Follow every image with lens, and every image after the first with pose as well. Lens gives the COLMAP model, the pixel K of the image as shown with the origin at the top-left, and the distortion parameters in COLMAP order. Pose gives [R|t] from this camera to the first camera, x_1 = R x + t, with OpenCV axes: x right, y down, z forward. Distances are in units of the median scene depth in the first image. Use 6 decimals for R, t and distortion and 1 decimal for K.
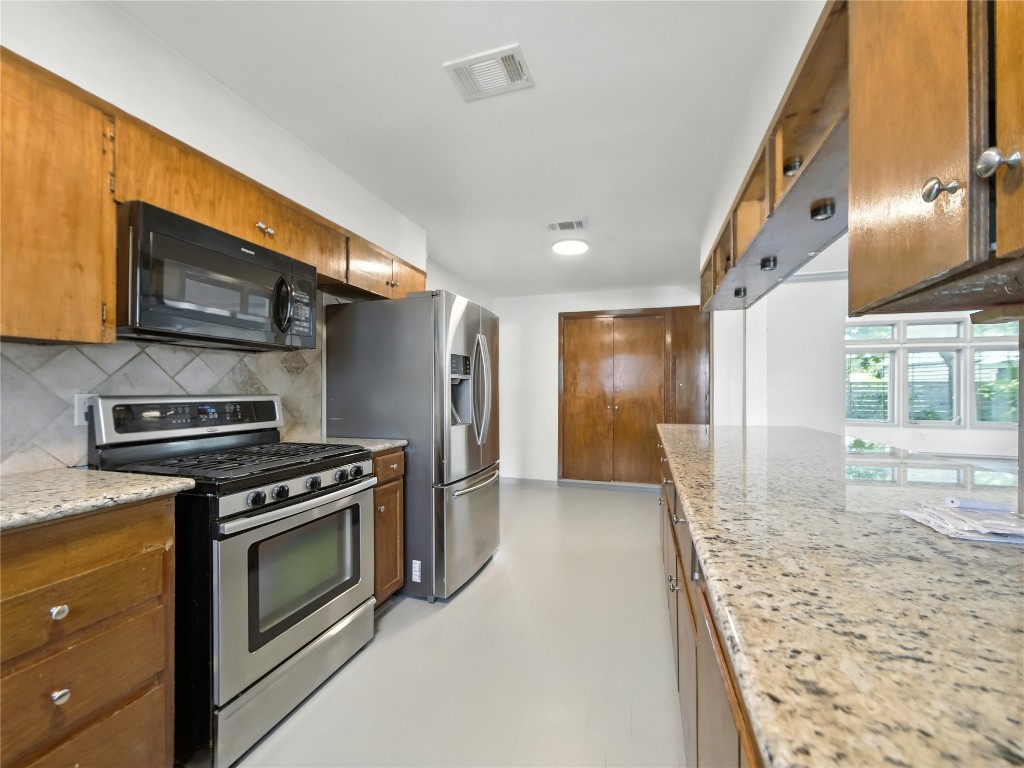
lens RADIAL K [[404.5, 0, 520.3], [0, 404.5, 389.8], [0, 0, 1]] dist [0.001951, -0.000261]
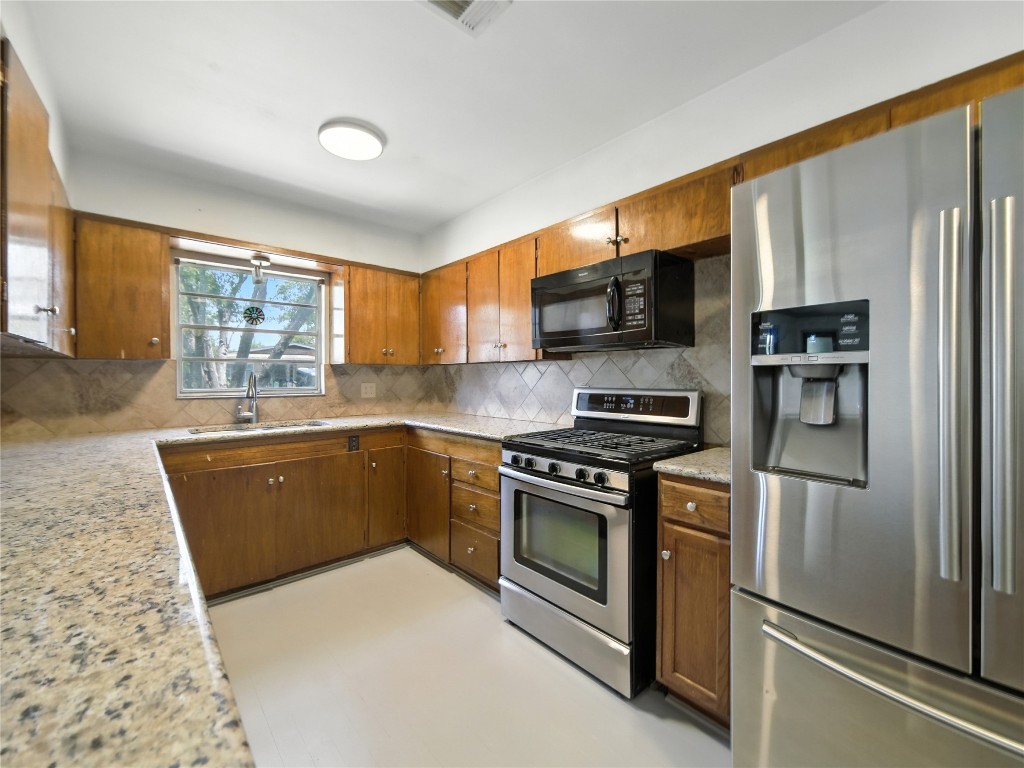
lens RADIAL K [[404.5, 0, 508.7], [0, 404.5, 381.2], [0, 0, 1]] dist [0.001951, -0.000261]
pose [[-0.504001, 0.005265, -0.863687, 0.473599], [0.001819, 0.999986, 0.005034, -0.016495], [0.863701, 0.000966, -0.504003, 1.294955]]
